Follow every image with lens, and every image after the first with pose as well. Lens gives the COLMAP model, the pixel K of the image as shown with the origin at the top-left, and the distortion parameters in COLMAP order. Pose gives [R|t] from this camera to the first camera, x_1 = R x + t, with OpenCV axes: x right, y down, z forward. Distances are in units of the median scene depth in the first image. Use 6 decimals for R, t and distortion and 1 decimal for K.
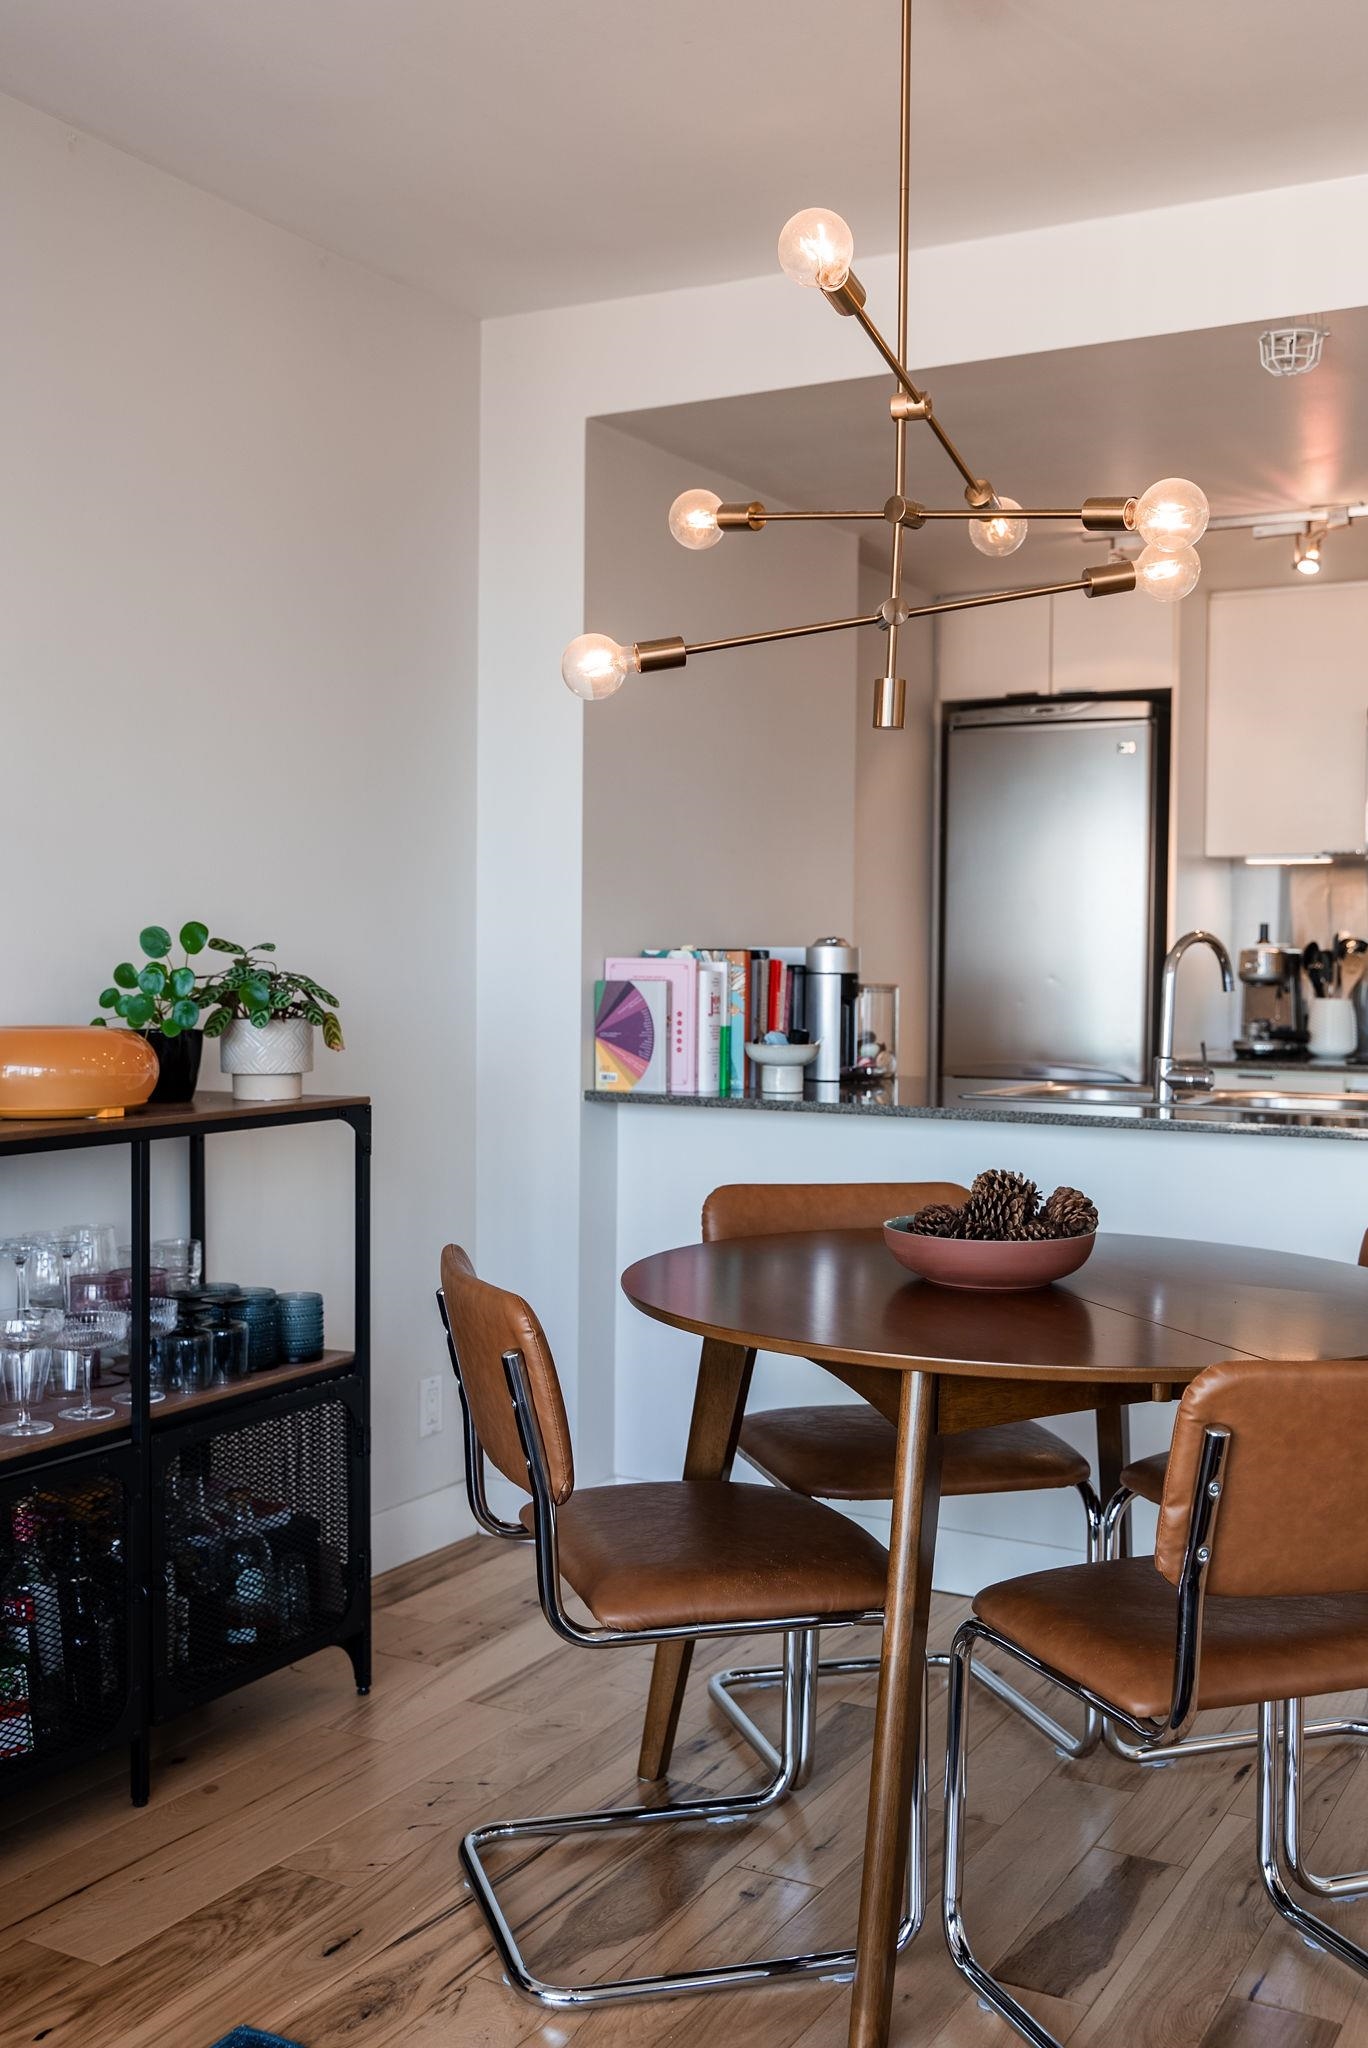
lens RADIAL K [[2023.1, 0, 685.4], [0, 2023.1, 1016.7], [0, 0, 1]] dist [0.006867, -0.026722]
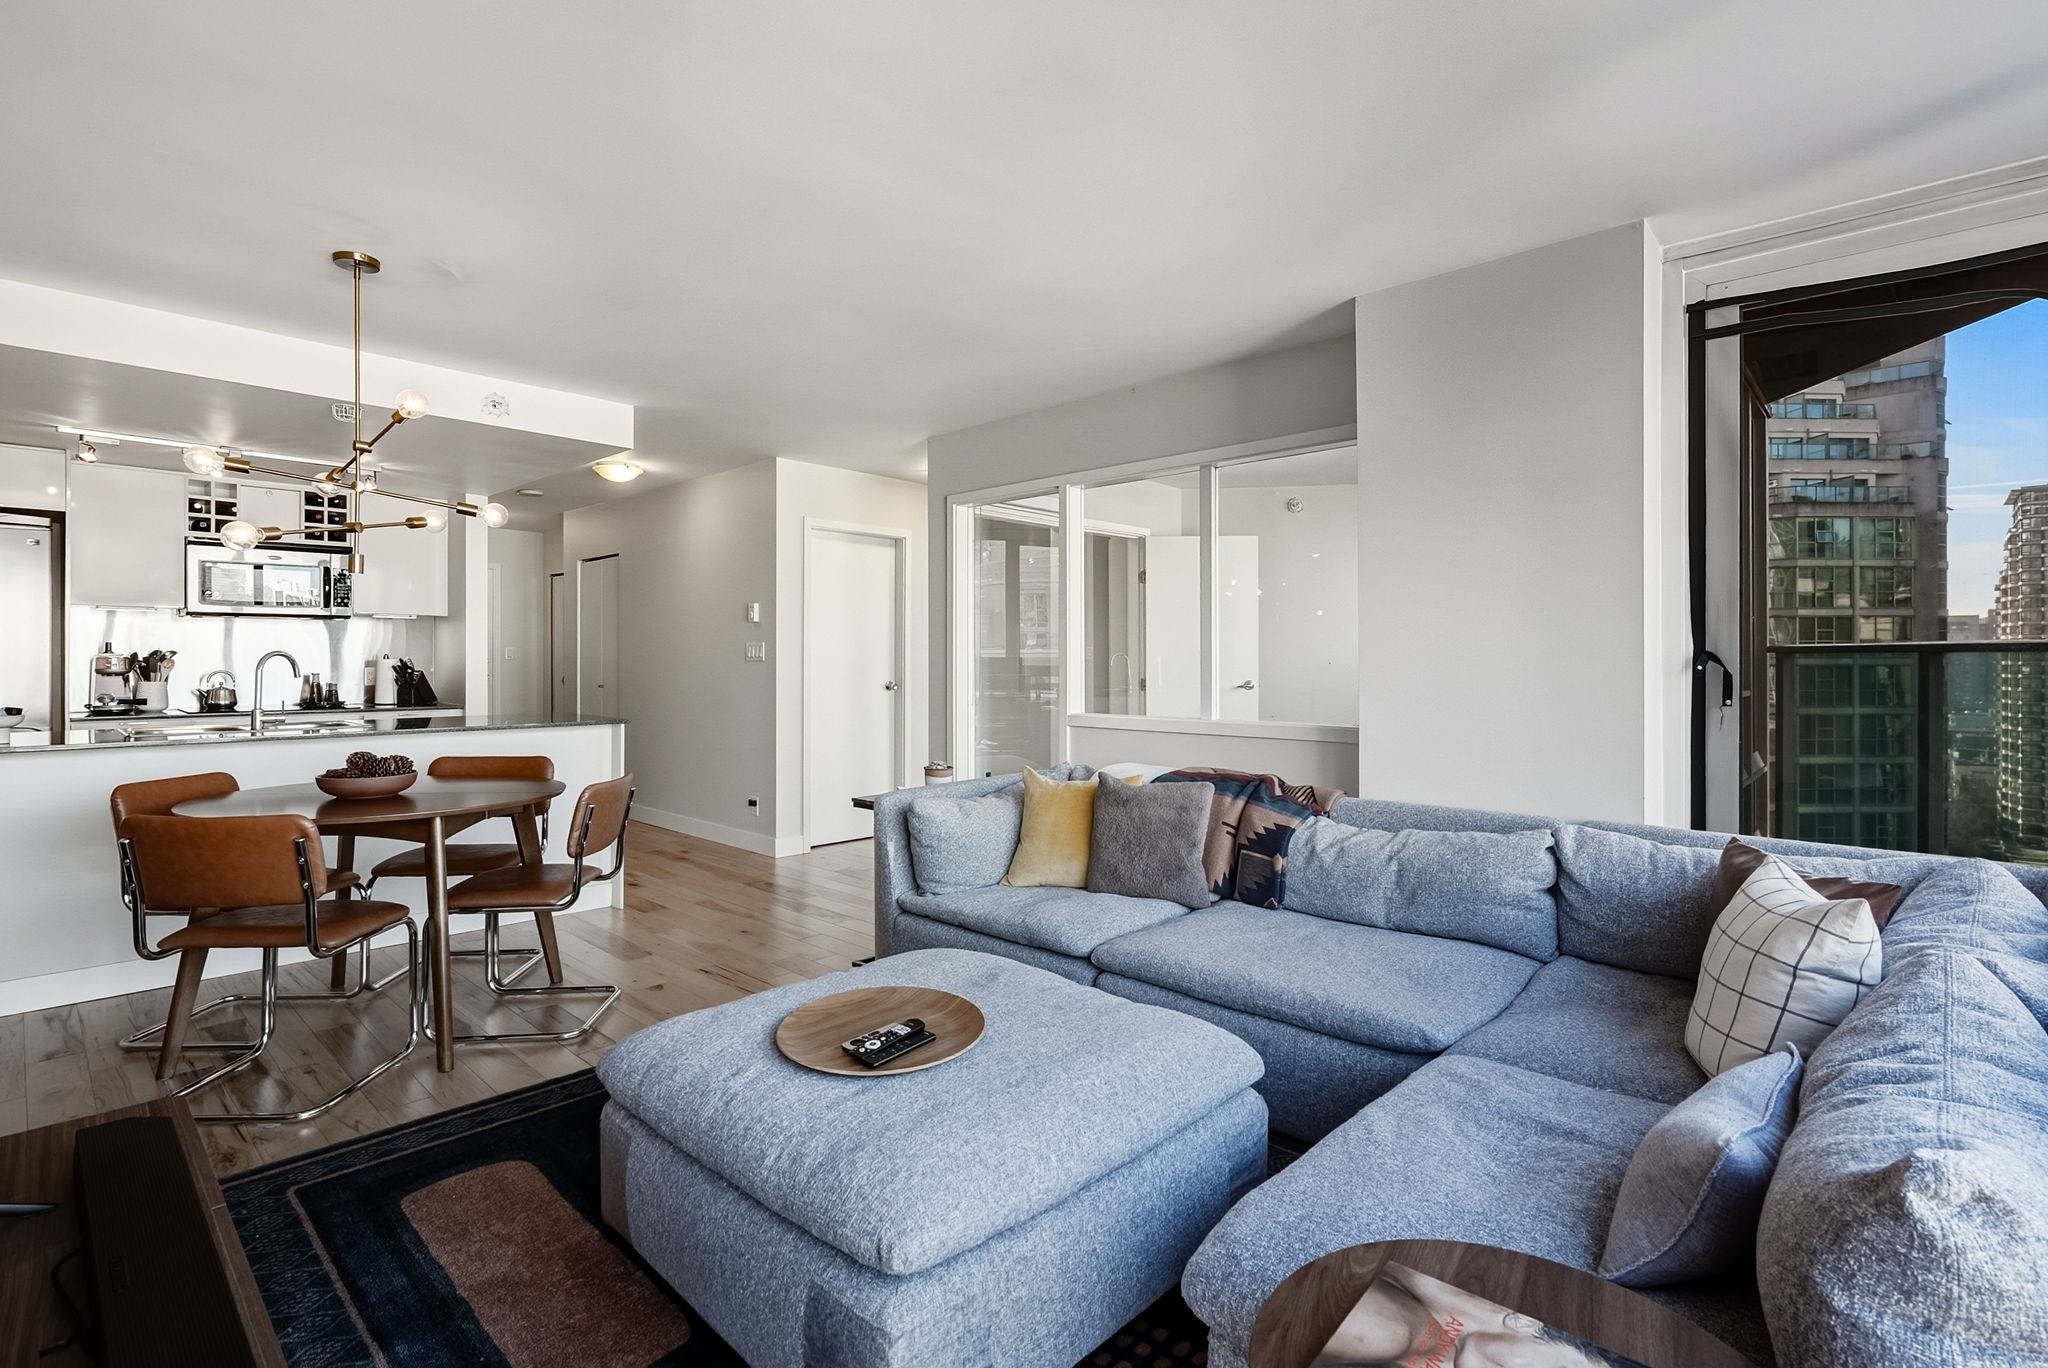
lens RADIAL K [[959.6, 0, 1027.2], [0, 959.6, 654.7], [0, 0, 1]] dist [0.000134, 0.000492]
pose [[0.245980, -0.004777, 0.969263, -0.660786], [0.030260, 0.999538, -0.002753, -0.012470], [-0.968802, 0.030007, 0.246011, -0.064227]]
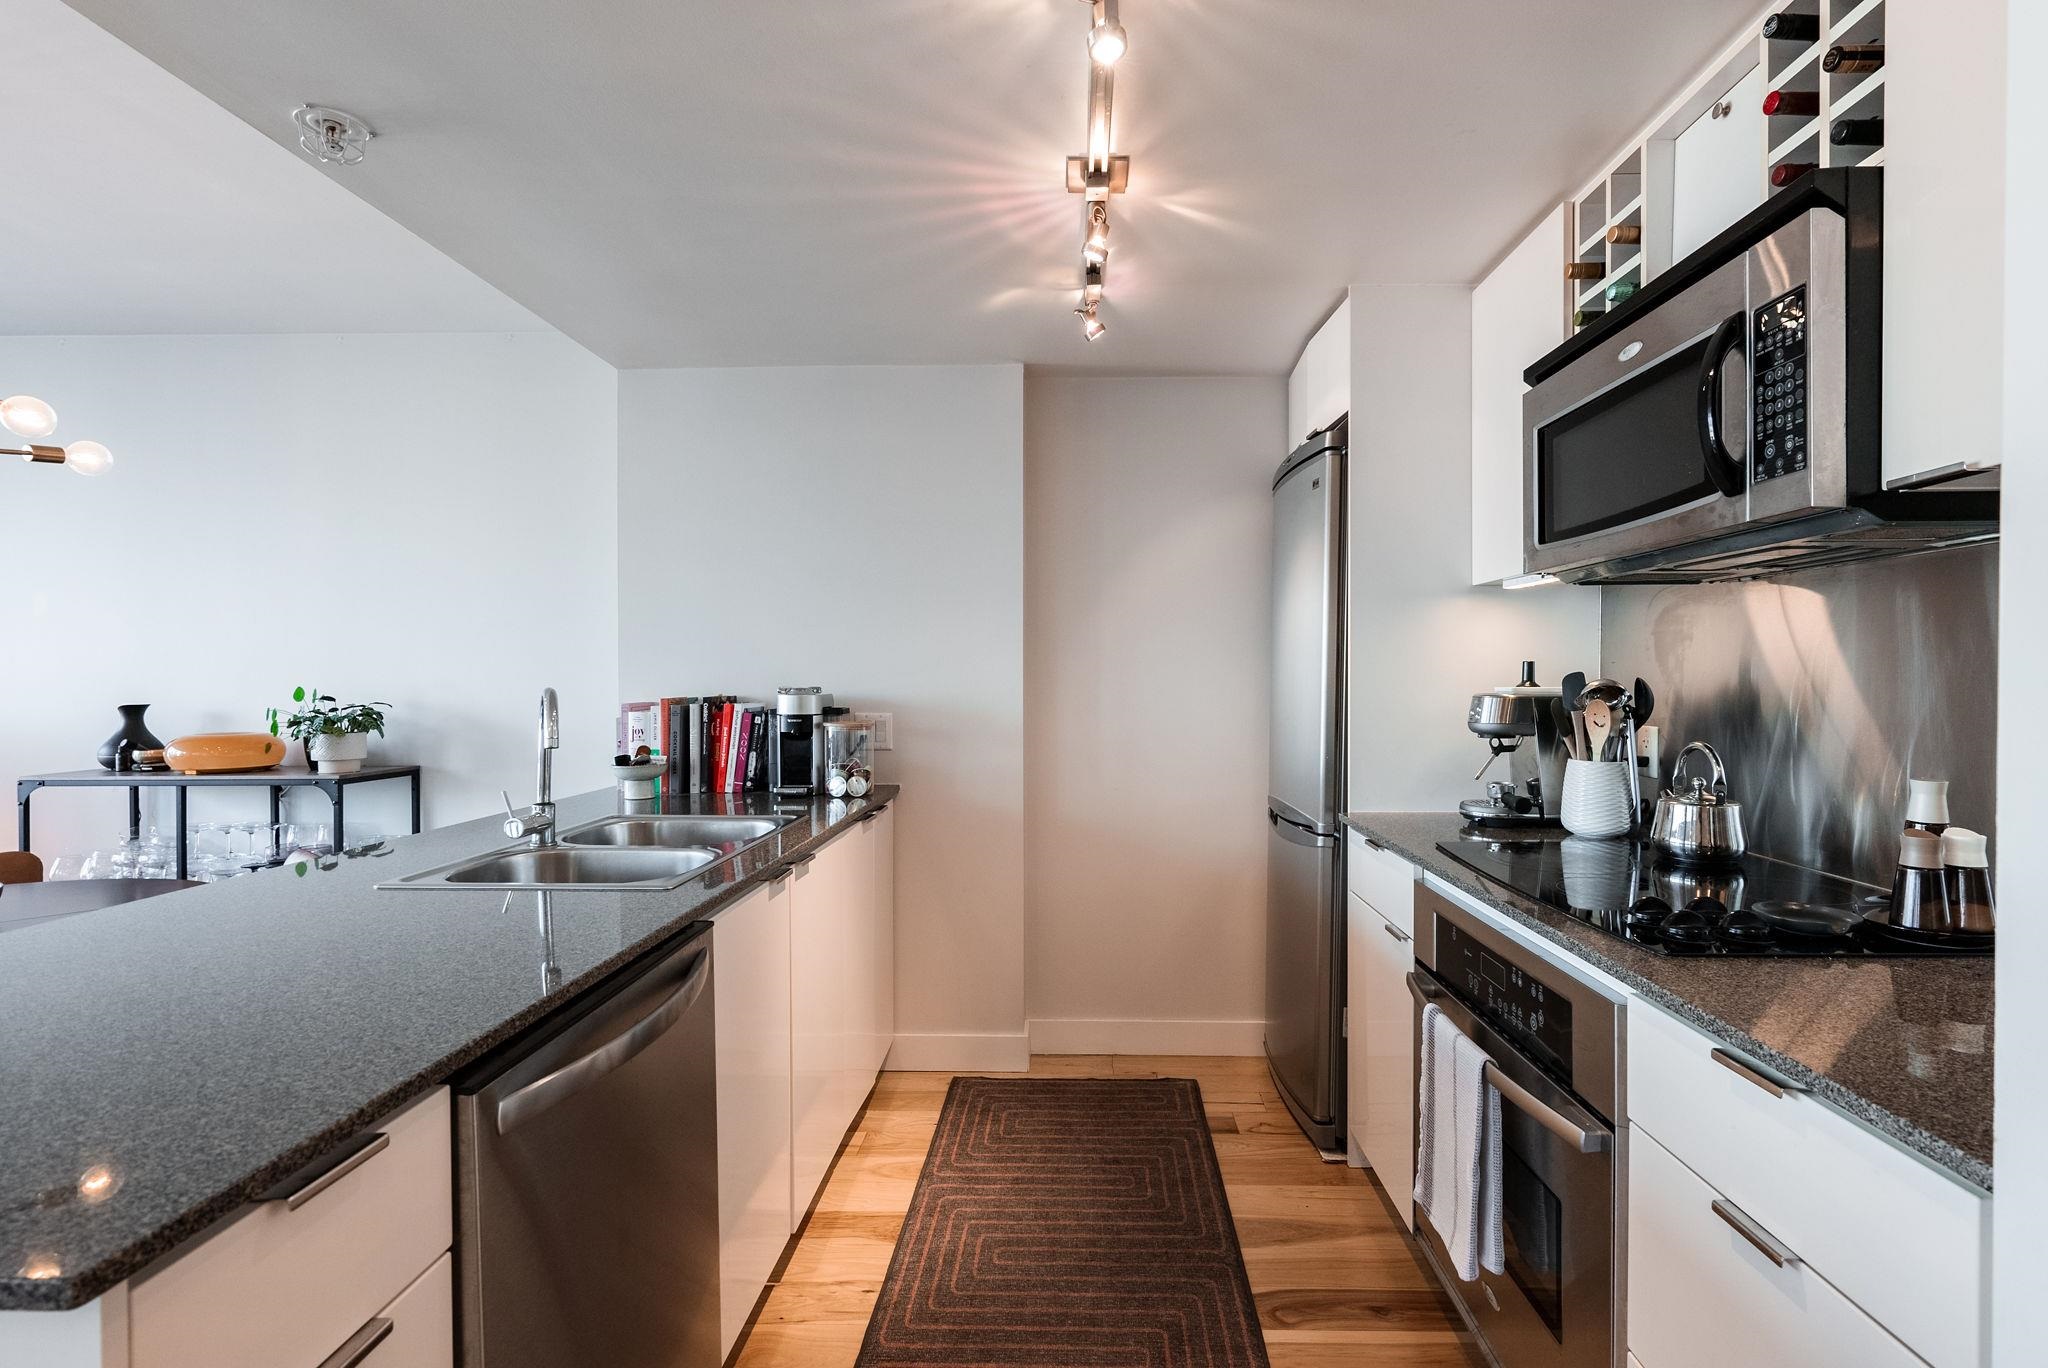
lens RADIAL K [[956.0, 0, 1056.1], [0, 956.0, 687.9], [0, 0, 1]] dist [-0.002938, 0.000005]
pose [[0.459694, 0.003022, -0.888072, 0.985777], [-0.020236, 0.999770, -0.007073, -0.052567], [0.887847, 0.021222, 0.459650, 1.197256]]
